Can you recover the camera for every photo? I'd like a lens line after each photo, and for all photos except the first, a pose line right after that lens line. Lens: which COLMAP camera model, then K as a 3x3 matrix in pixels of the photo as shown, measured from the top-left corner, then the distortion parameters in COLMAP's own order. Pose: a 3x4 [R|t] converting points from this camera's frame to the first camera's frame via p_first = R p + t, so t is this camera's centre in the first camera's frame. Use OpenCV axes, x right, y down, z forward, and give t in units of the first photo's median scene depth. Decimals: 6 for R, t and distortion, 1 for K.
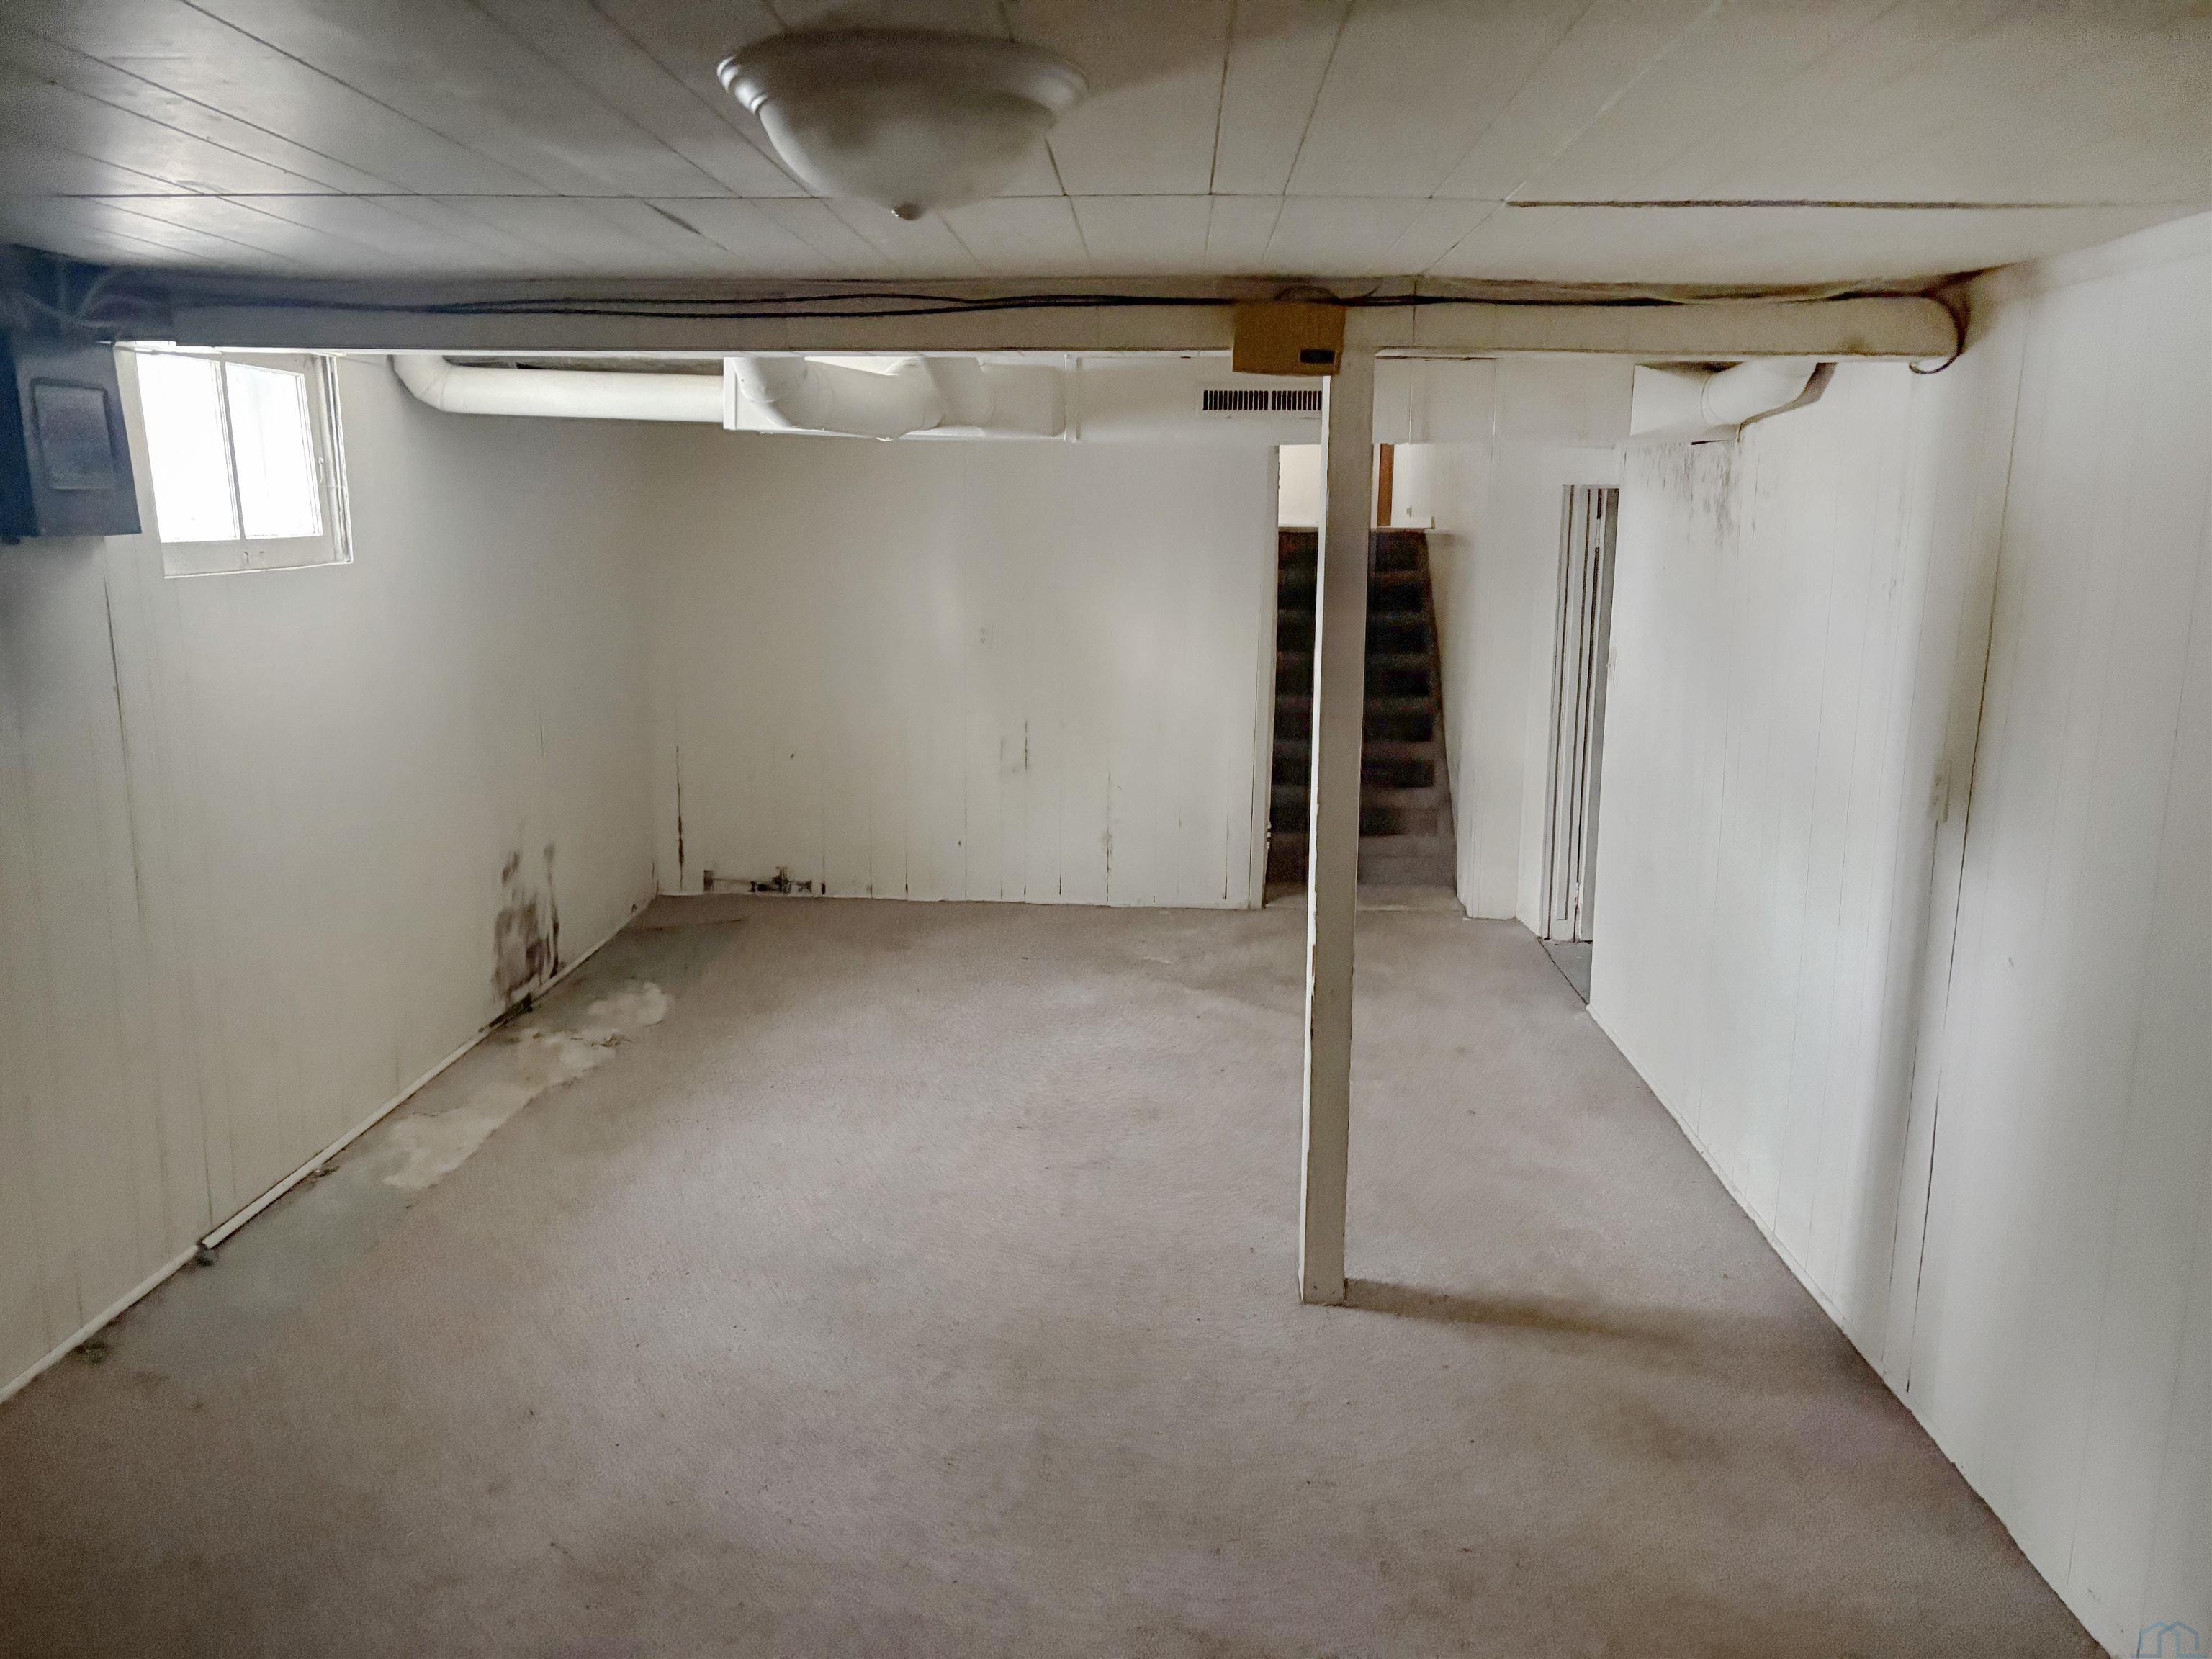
lens RADIAL K [[1678.1, 0, 1106.0], [0, 1678.1, 829.5], [0, 0, 1]] dist [0.047931, -0.034034]
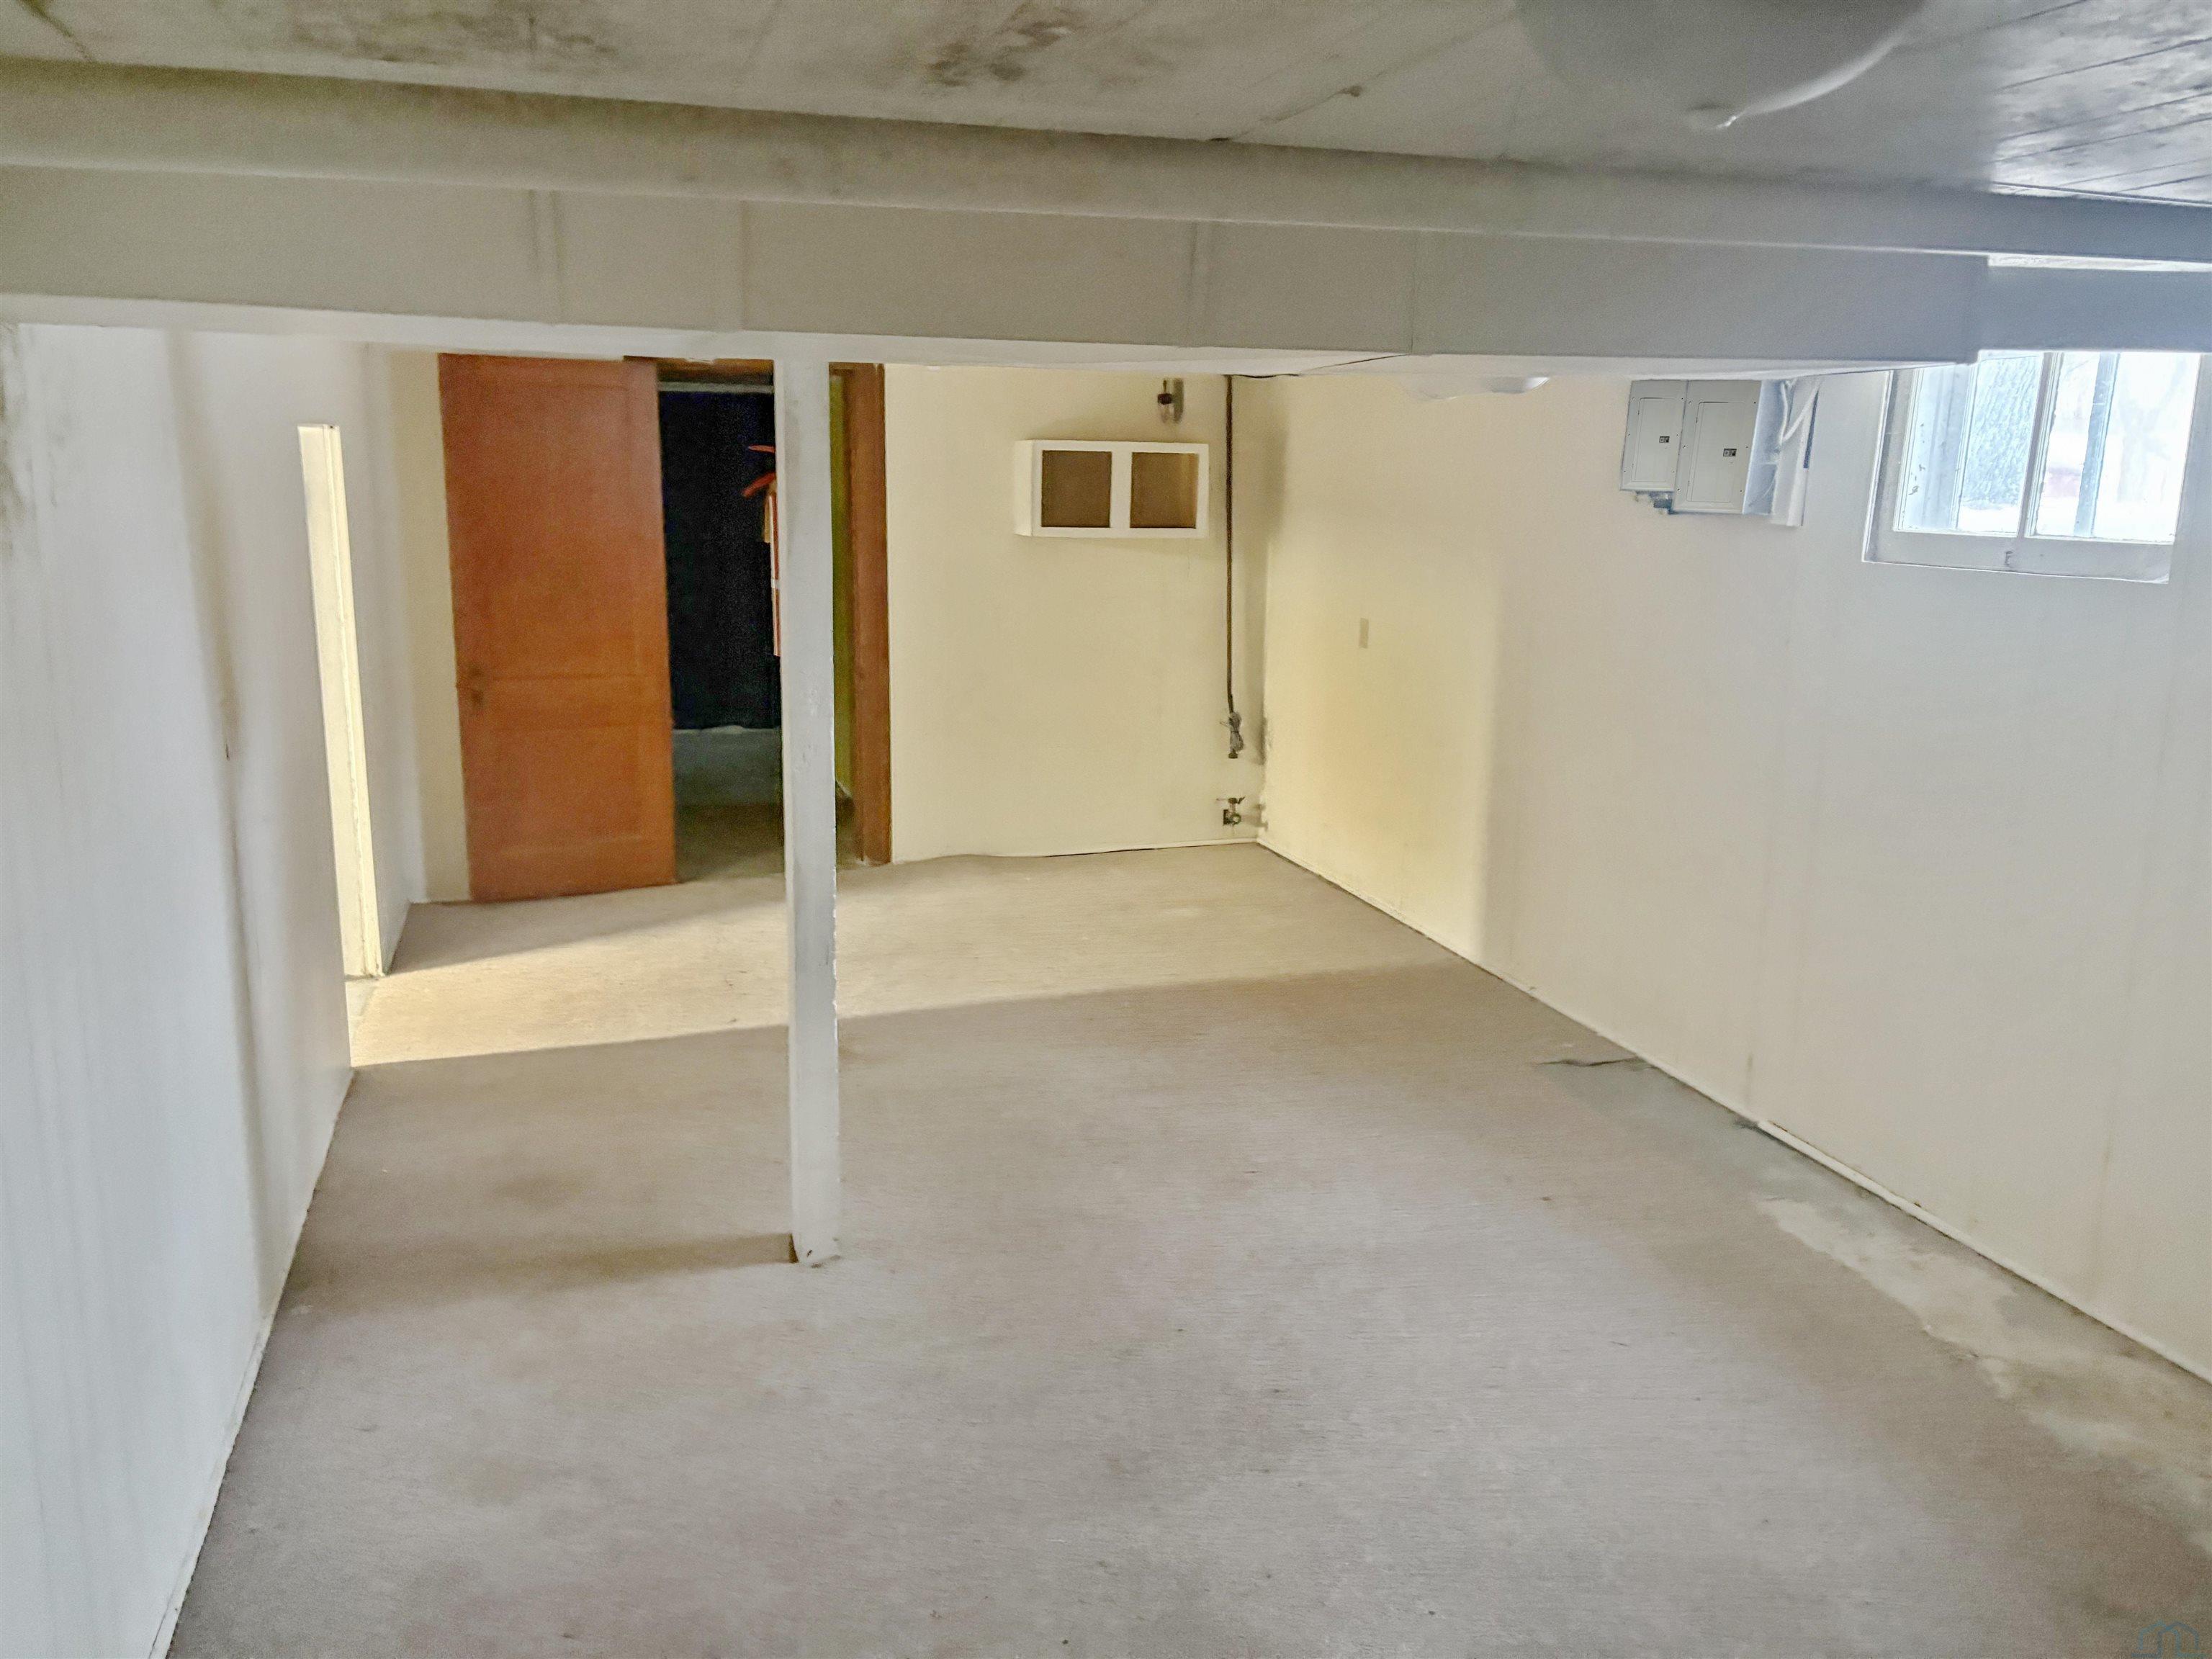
lens RADIAL K [[1678.1, 0, 1106.0], [0, 1678.1, 829.5], [0, 0, 1]] dist [0.047931, -0.034034]
pose [[-0.938901, 0.051588, -0.340300, 0.268153], [-0.087146, 0.920857, 0.380037, -0.326976], [0.332973, 0.386472, -0.860098, 1.662985]]
